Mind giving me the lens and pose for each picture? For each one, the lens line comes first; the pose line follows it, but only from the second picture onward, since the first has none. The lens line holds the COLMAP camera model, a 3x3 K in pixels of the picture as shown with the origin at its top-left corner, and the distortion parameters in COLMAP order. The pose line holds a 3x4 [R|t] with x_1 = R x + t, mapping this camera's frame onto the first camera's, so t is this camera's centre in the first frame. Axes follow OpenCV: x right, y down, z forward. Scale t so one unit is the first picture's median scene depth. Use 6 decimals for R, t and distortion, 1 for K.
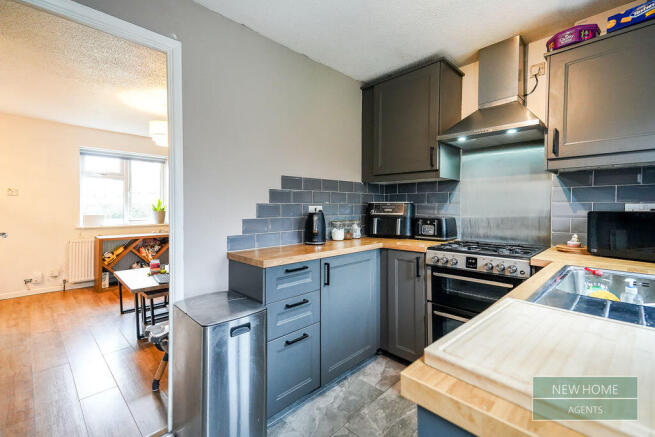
lens RADIAL K [[295.0, 0, 327.3], [0, 295.0, 208.3], [0, 0, 1]] dist [0.017942, -0.000309]
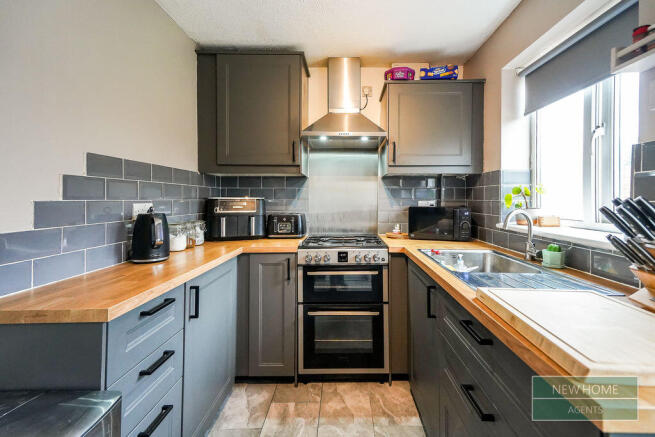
lens RADIAL K [[297.8, 0, 328.3], [0, 297.8, 197.9], [0, 0, 1]] dist [0.029041, 0.000074]
pose [[0.690325, 0.002873, 0.723494, -0.268025], [0.002830, 0.999974, -0.006672, -0.016486], [-0.723494, 0.006654, 0.690299, 0.251737]]
